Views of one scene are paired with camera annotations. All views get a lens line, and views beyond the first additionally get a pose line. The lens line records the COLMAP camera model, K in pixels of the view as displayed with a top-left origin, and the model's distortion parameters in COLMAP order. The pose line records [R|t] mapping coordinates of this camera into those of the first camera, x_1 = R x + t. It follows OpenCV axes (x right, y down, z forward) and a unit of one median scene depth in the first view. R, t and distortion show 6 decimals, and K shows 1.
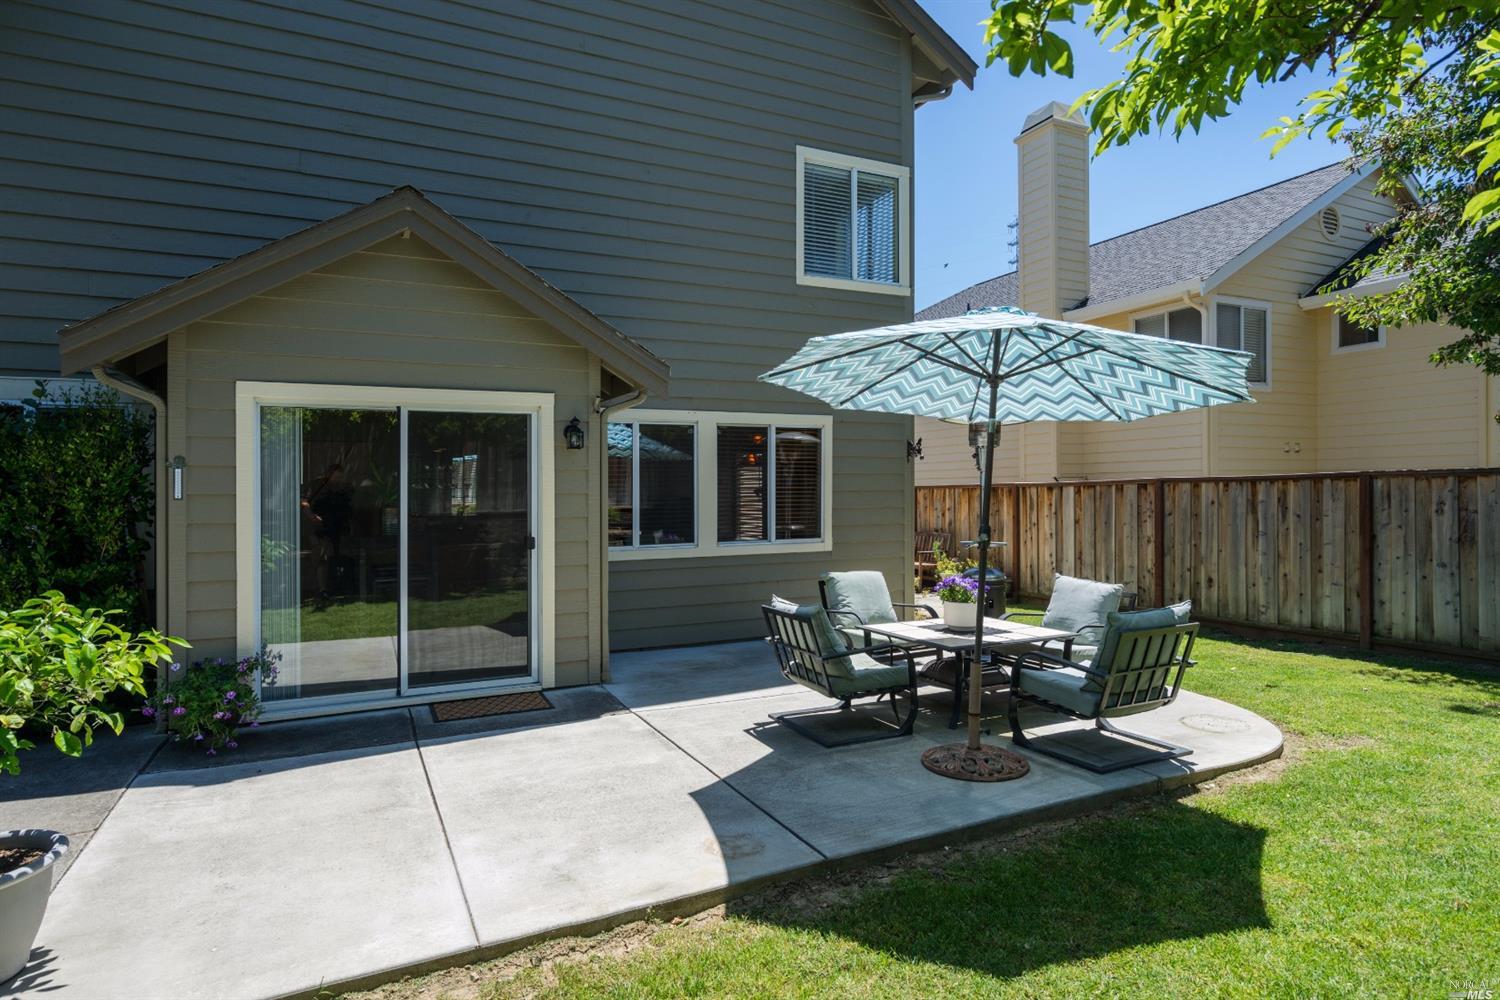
lens RADIAL K [[825.6, 0, 750.0], [0, 825.6, 500.0], [0, 0, 1]] dist [0.004814, 0.000010]
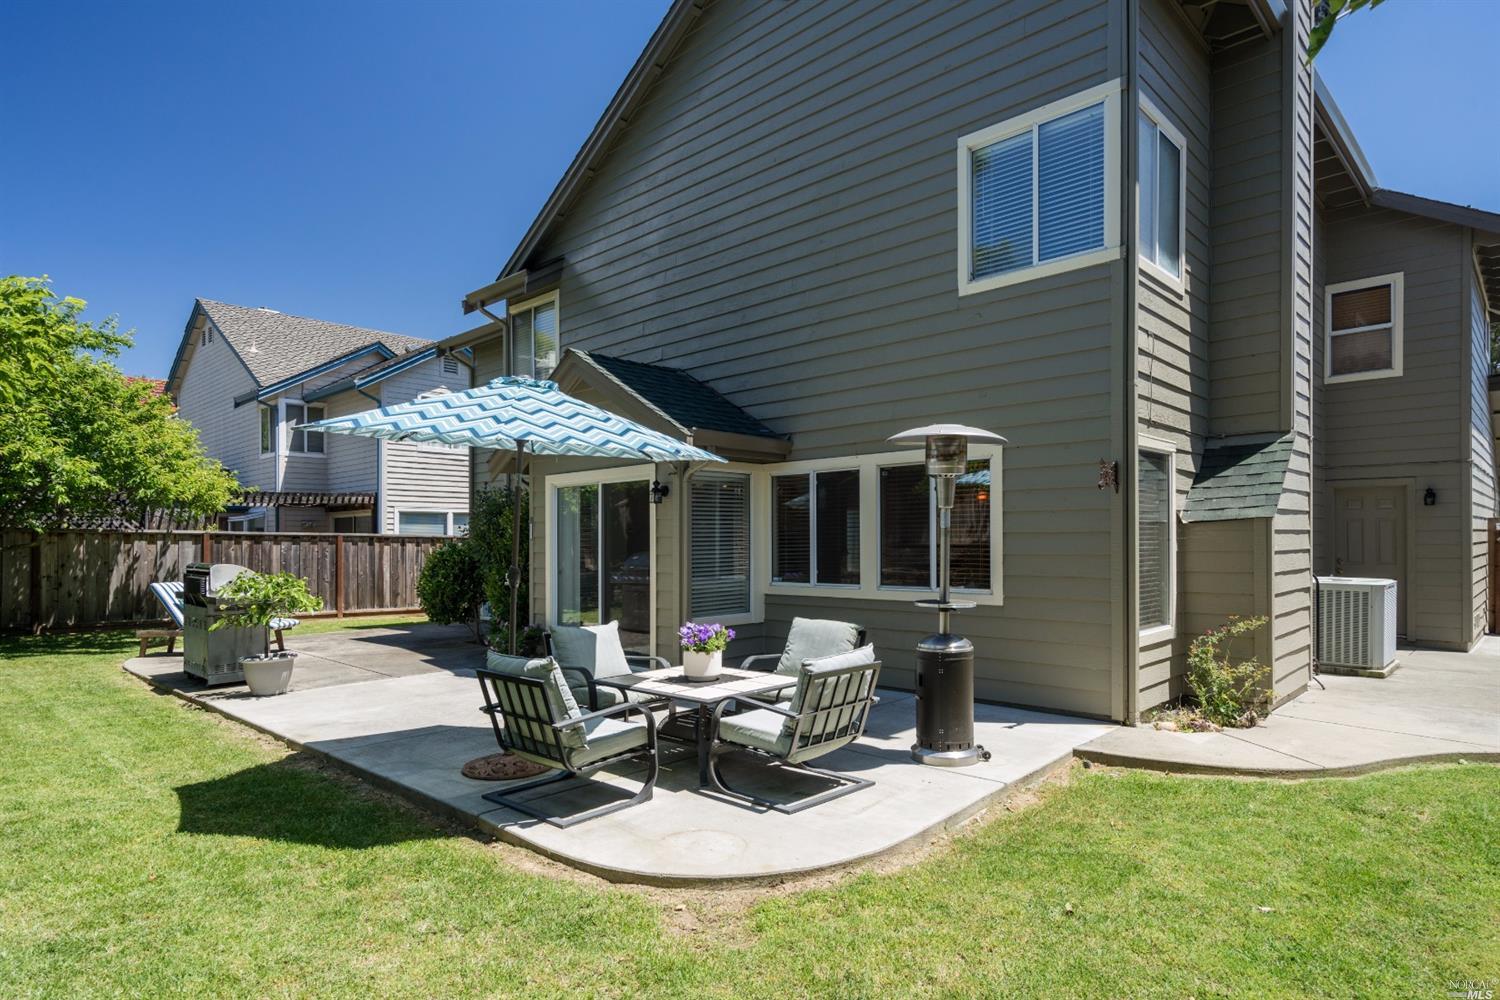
lens RADIAL K [[836.9, 0, 754.0], [0, 836.9, 535.8], [0, 0, 1]] dist [0.000238, 0.000215]
pose [[0.360405, -0.000798, -0.932796, 1.299752], [-0.006911, 0.999970, -0.003525, -0.005925], [0.932770, 0.007717, 0.360389, 0.775965]]
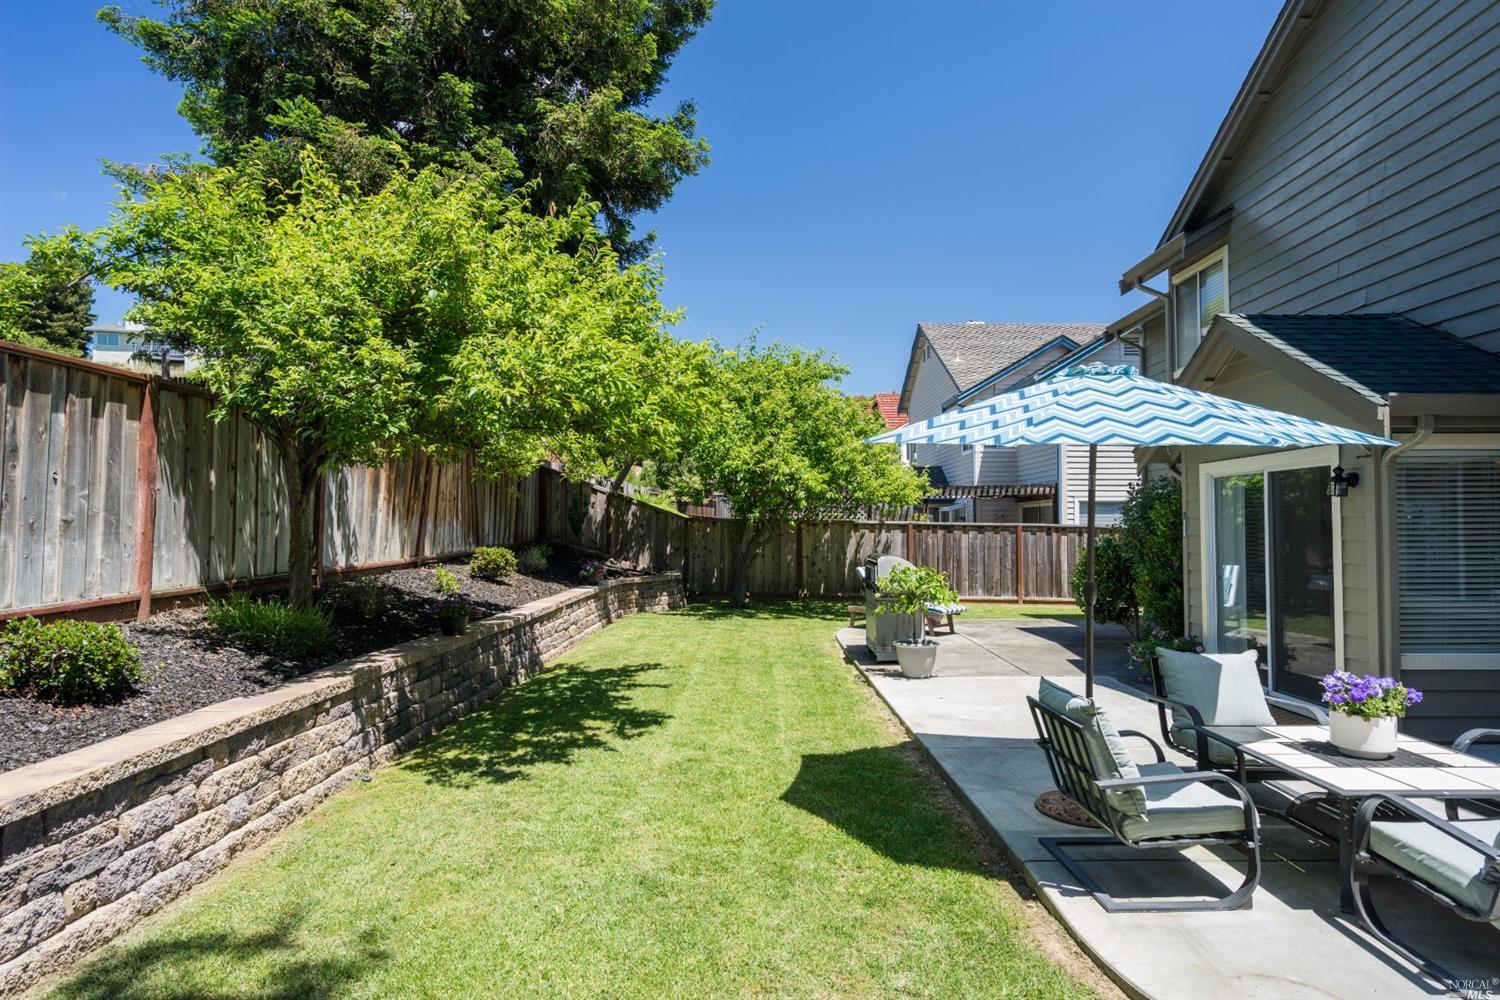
lens RADIAL K [[825.6, 0, 750.0], [0, 825.6, 500.0], [0, 0, 1]] dist [0.004814, 0.000010]
pose [[-0.432351, -0.022403, -0.901427, 1.198987], [-0.008414, 0.999748, -0.020811, -0.034520], [0.901666, -0.001413, -0.432431, 0.924012]]
